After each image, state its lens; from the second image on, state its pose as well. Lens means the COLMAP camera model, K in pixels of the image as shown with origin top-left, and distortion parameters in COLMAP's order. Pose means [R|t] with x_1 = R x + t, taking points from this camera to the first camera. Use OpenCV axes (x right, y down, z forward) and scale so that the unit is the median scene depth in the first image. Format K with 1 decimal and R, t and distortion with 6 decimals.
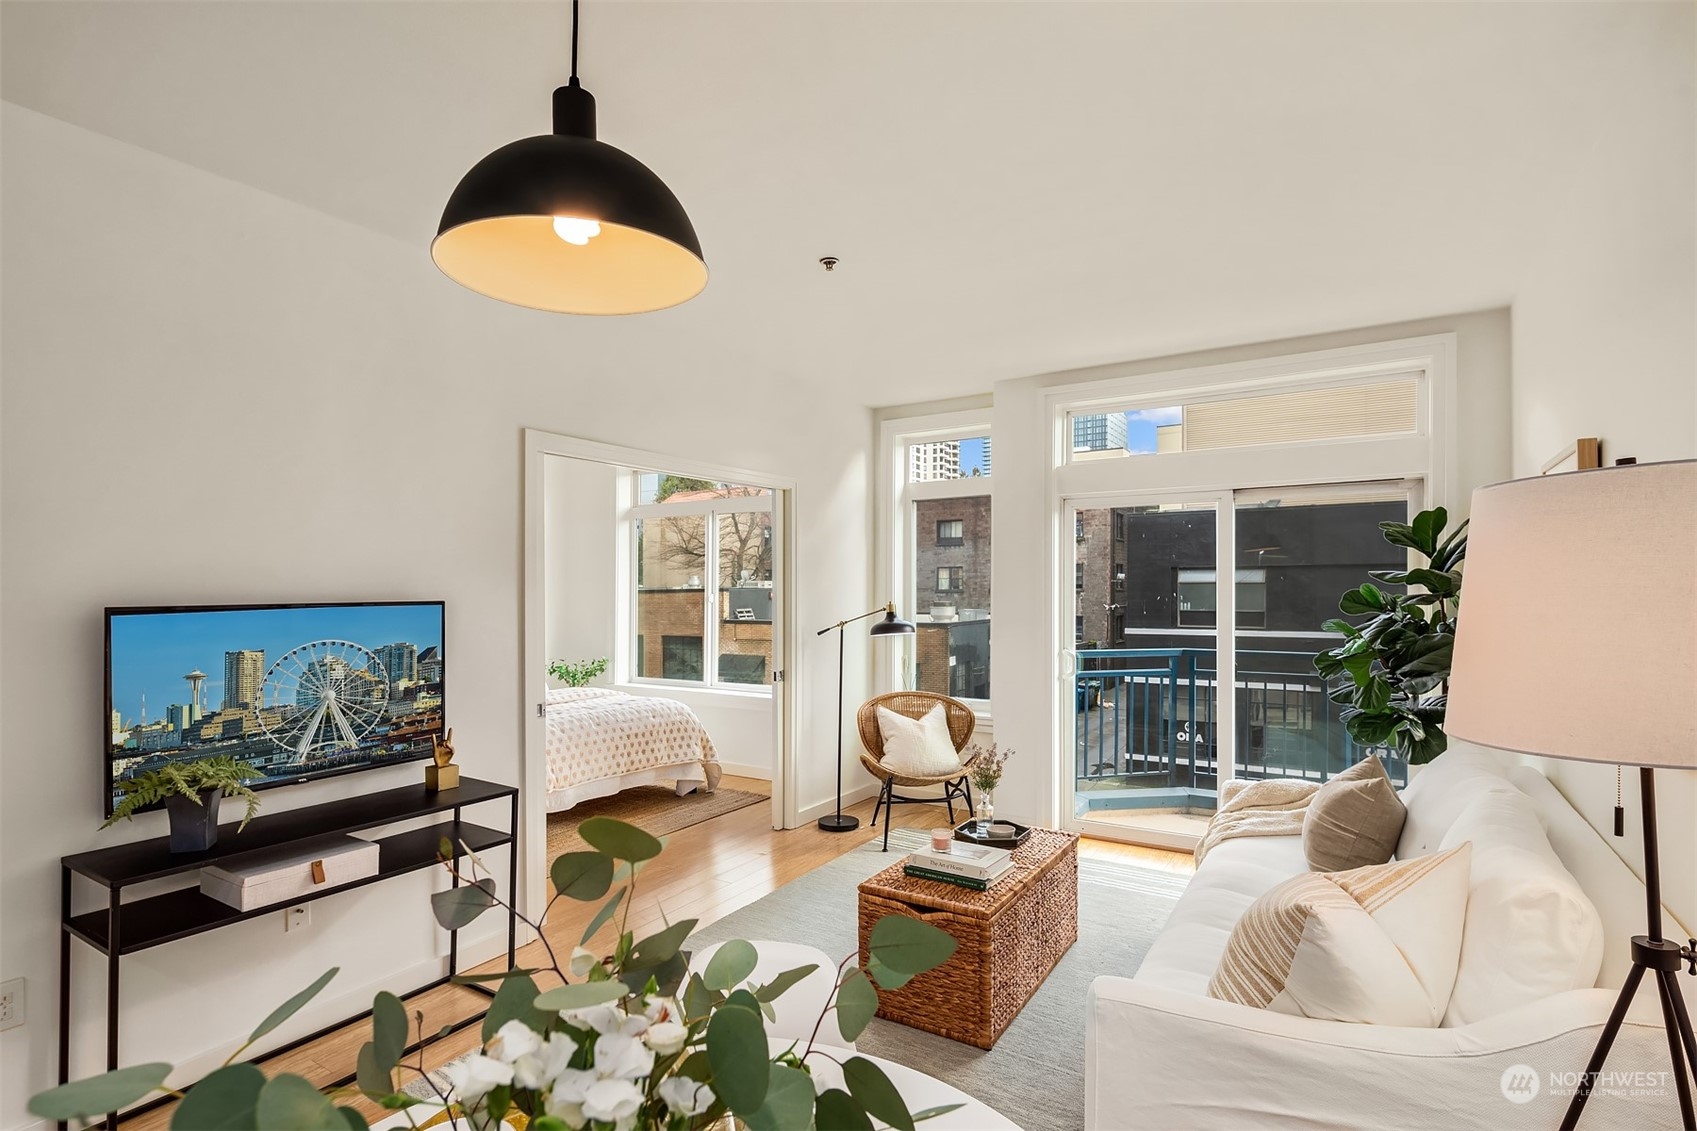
lens RADIAL K [[828.5, 0, 850.0], [0, 828.5, 580.3], [0, 0, 1]] dist [-0.021290, -0.000550]
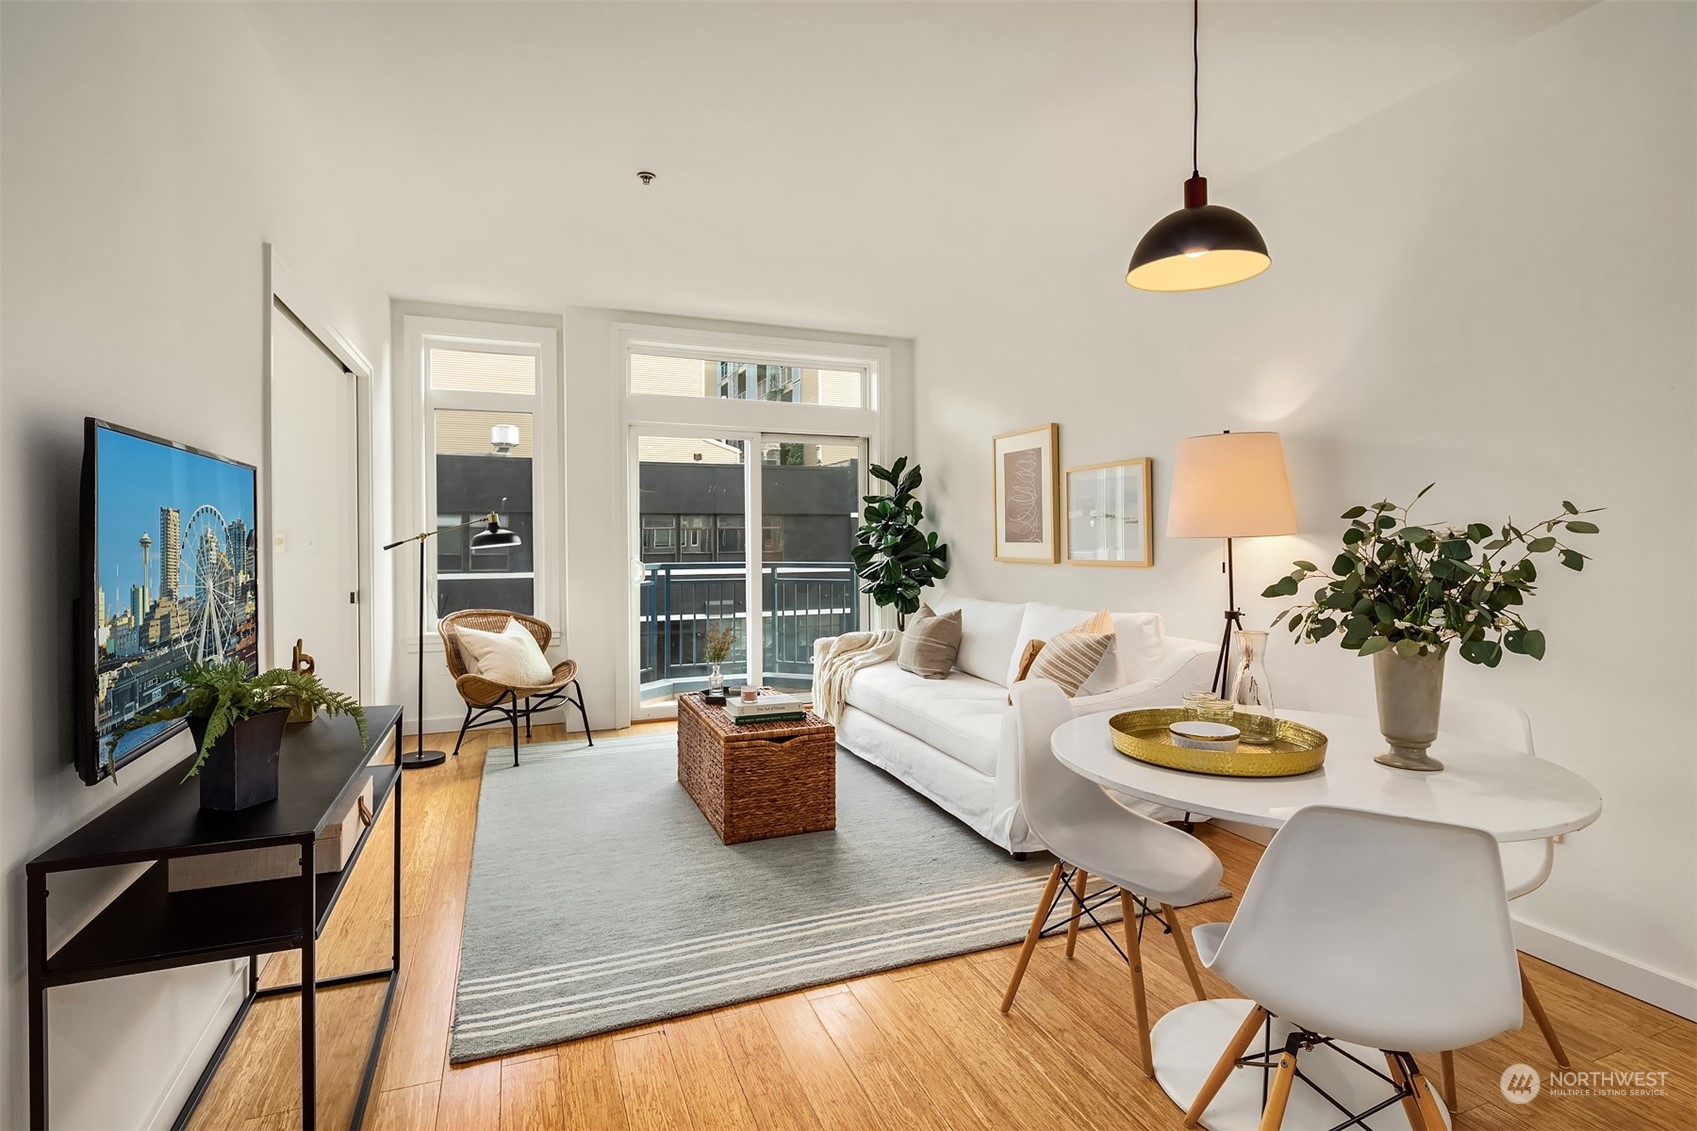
lens RADIAL K [[828.5, 0, 856.2], [0, 828.5, 541.2], [0, 0, 1]] dist [-0.021290, -0.000550]
pose [[0.578090, 0.005515, 0.815955, -0.608716], [-0.008318, 0.999965, -0.000866, 0.071119], [-0.815931, -0.006287, 0.578115, 0.135282]]
